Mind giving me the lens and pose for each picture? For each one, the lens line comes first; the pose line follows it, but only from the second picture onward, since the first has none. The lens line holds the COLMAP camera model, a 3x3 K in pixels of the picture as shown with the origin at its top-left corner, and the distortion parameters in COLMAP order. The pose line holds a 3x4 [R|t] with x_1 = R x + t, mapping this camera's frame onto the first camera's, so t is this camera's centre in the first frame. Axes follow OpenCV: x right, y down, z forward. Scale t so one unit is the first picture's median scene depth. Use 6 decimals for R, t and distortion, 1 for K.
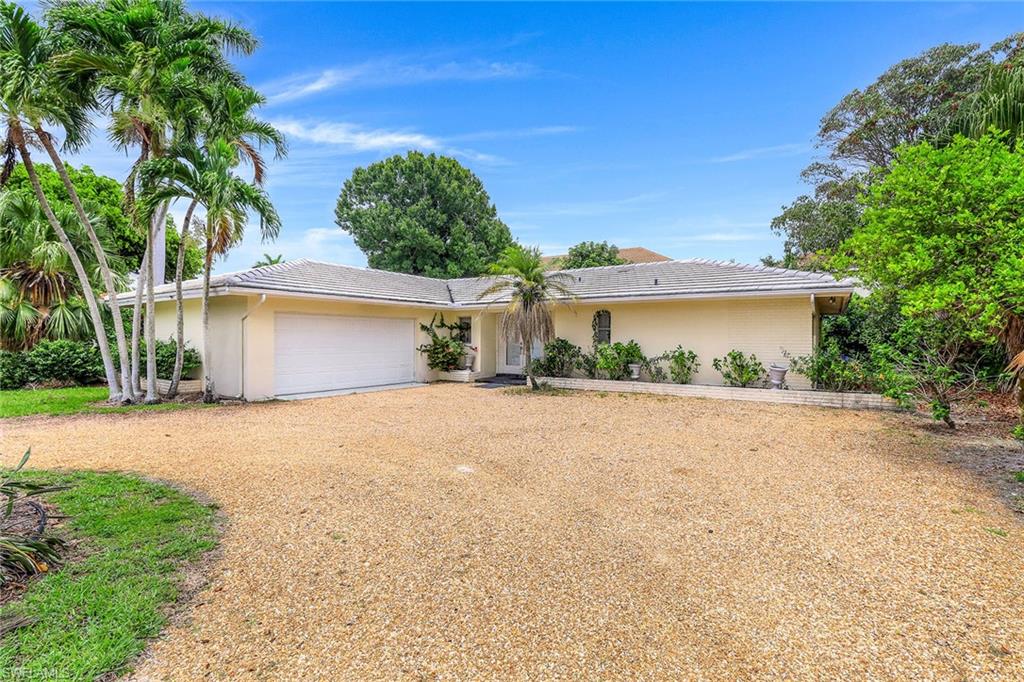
lens RADIAL K [[470.6, 0, 530.2], [0, 470.6, 340.5], [0, 0, 1]] dist [-0.029989, 0.000066]
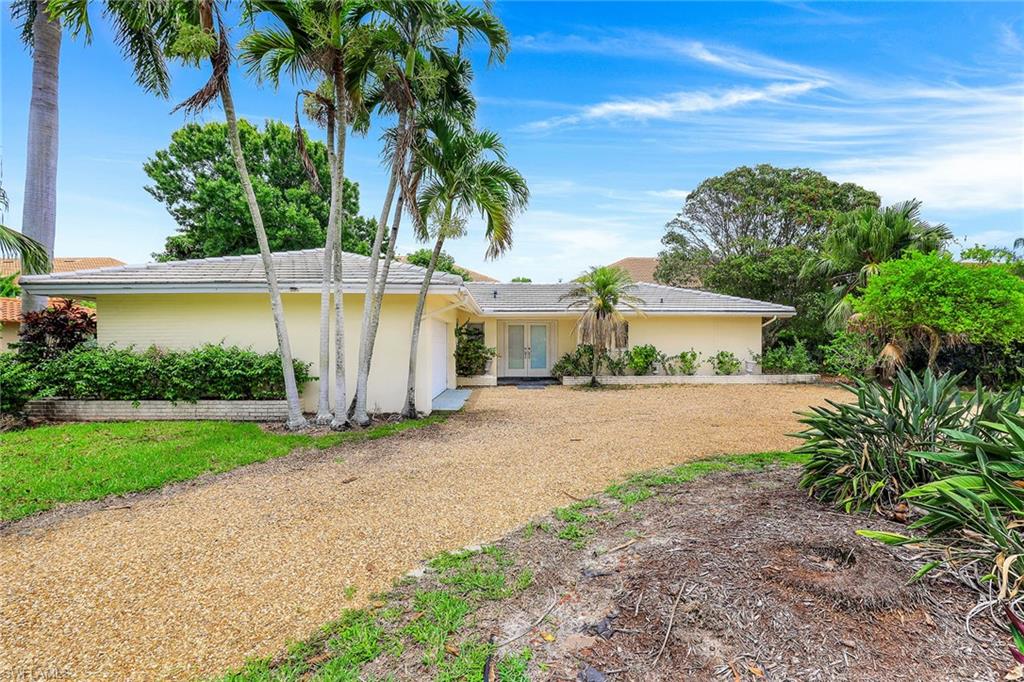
lens RADIAL K [[470.6, 0, 530.2], [0, 470.6, 340.5], [0, 0, 1]] dist [-0.029989, 0.000066]
pose [[0.806720, -0.004134, 0.590919, -0.782373], [0.007678, 0.999964, -0.003486, -0.008864], [-0.590883, 0.007350, 0.806723, 0.136226]]
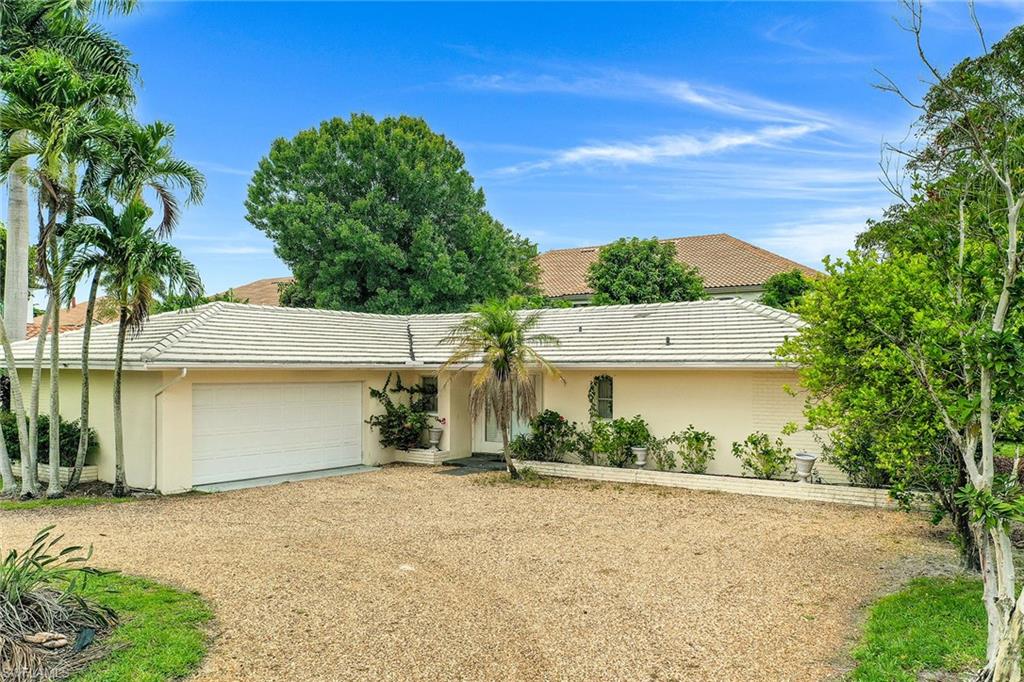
lens RADIAL K [[830.0, 0, 512.4], [0, 830.0, 368.1], [0, 0, 1]] dist [-0.001675, -0.002404]
pose [[0.997821, -0.004837, -0.065798, 0.096250], [0.004702, 0.999986, -0.002212, -0.073941], [0.065807, 0.001898, 0.997831, -0.368098]]
